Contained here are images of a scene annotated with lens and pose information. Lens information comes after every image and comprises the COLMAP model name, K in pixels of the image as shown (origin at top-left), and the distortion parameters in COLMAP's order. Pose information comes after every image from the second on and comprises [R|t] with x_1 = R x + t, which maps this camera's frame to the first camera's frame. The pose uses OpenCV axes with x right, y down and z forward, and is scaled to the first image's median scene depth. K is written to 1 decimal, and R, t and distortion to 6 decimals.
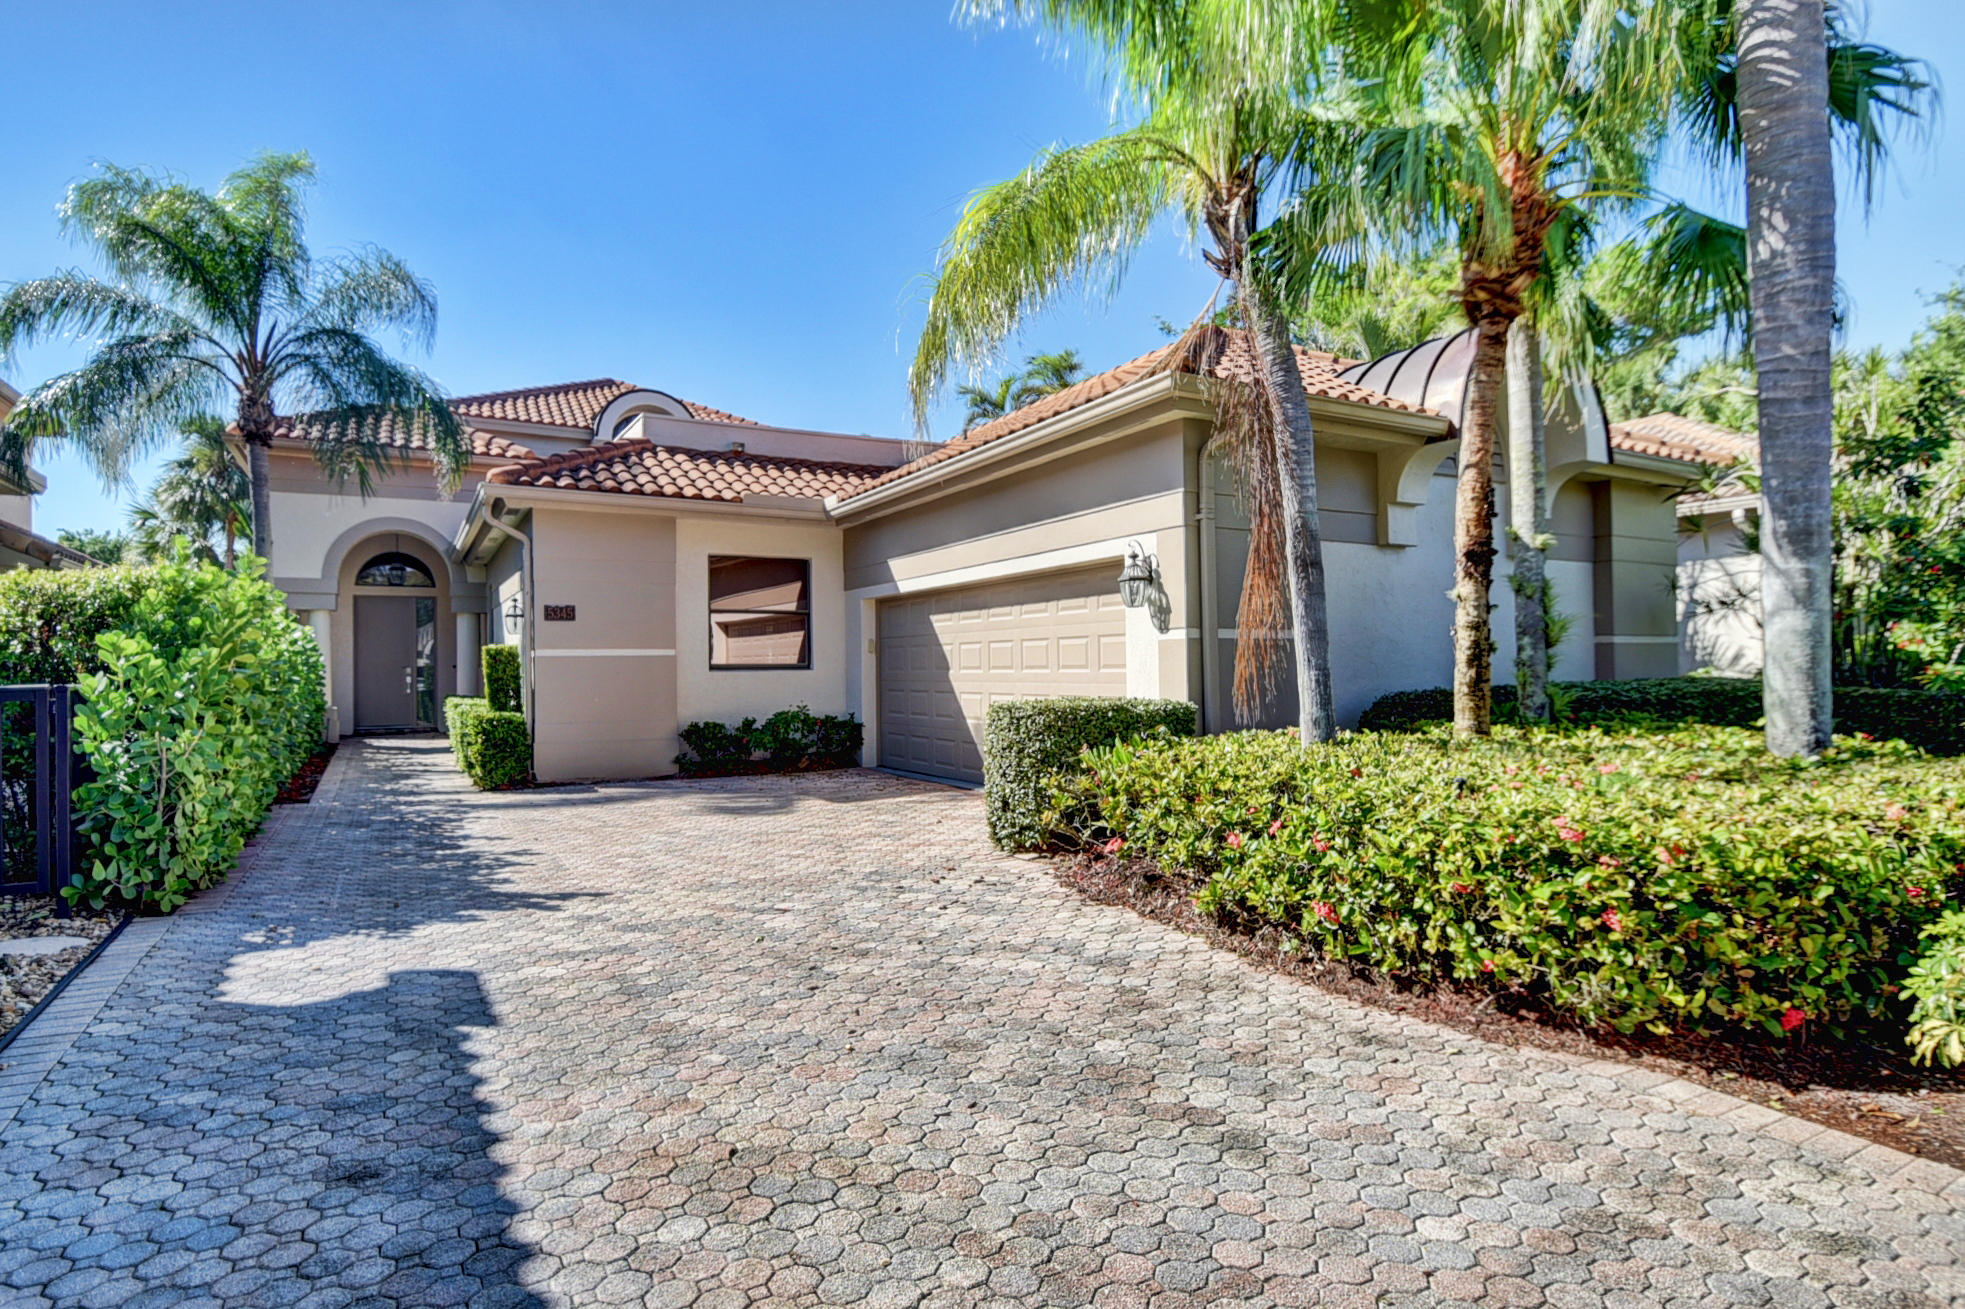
lens RADIAL K [[1023.0, 0, 988.6], [0, 1023.0, 654.8], [0, 0, 1]] dist [-0.008610, -0.009990]
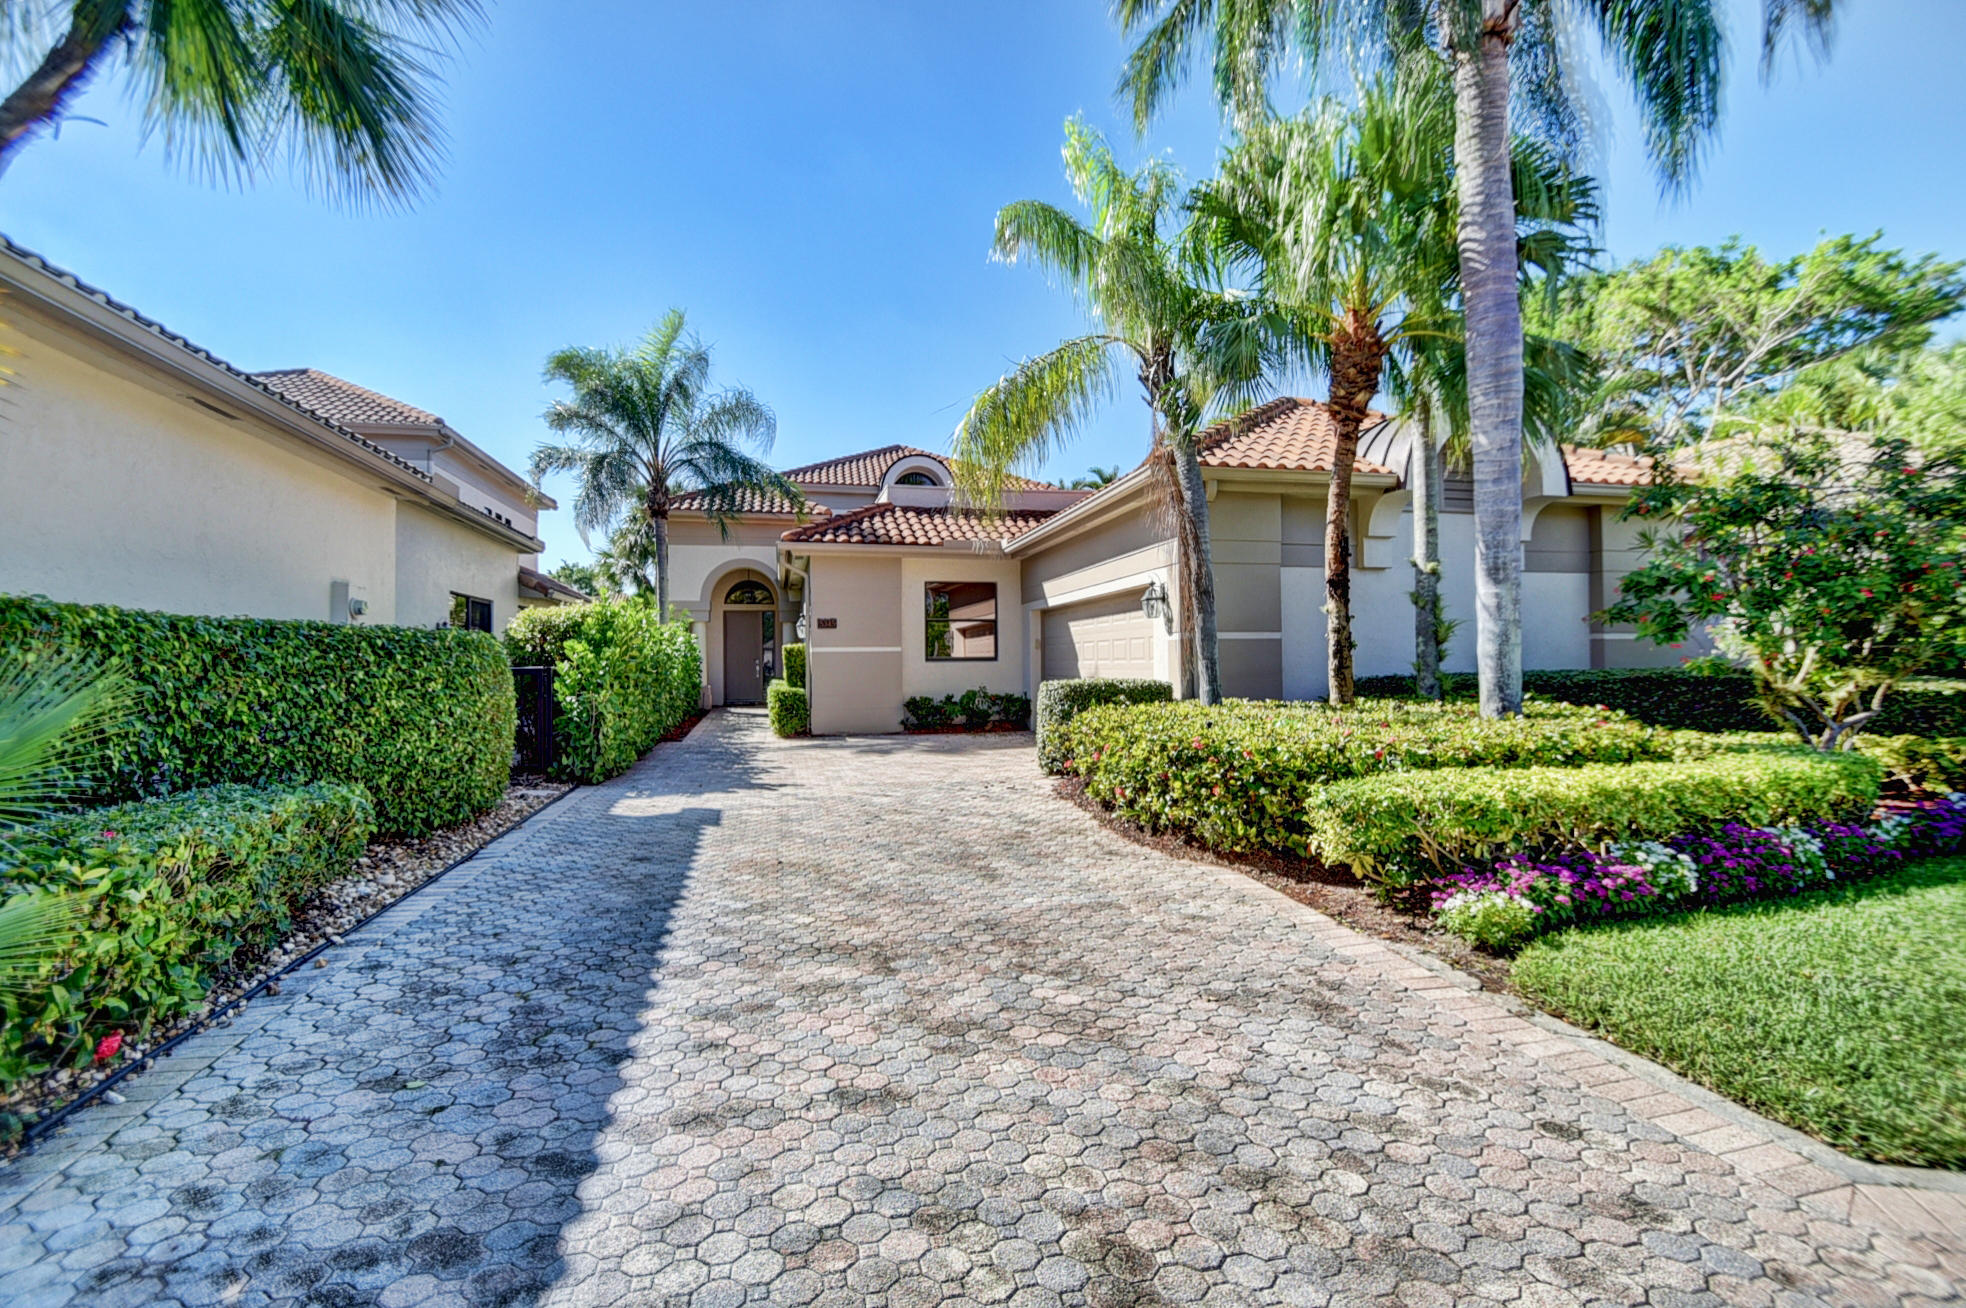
lens RADIAL K [[864.6, 0, 981.7], [0, 864.6, 655.7], [0, 0, 1]] dist [0.008523, -0.014048]
pose [[0.958304, -0.000684, -0.285751, 0.255729], [0.002486, 0.999979, 0.005945, -0.000170], [0.285741, -0.006407, 0.958285, -0.259561]]
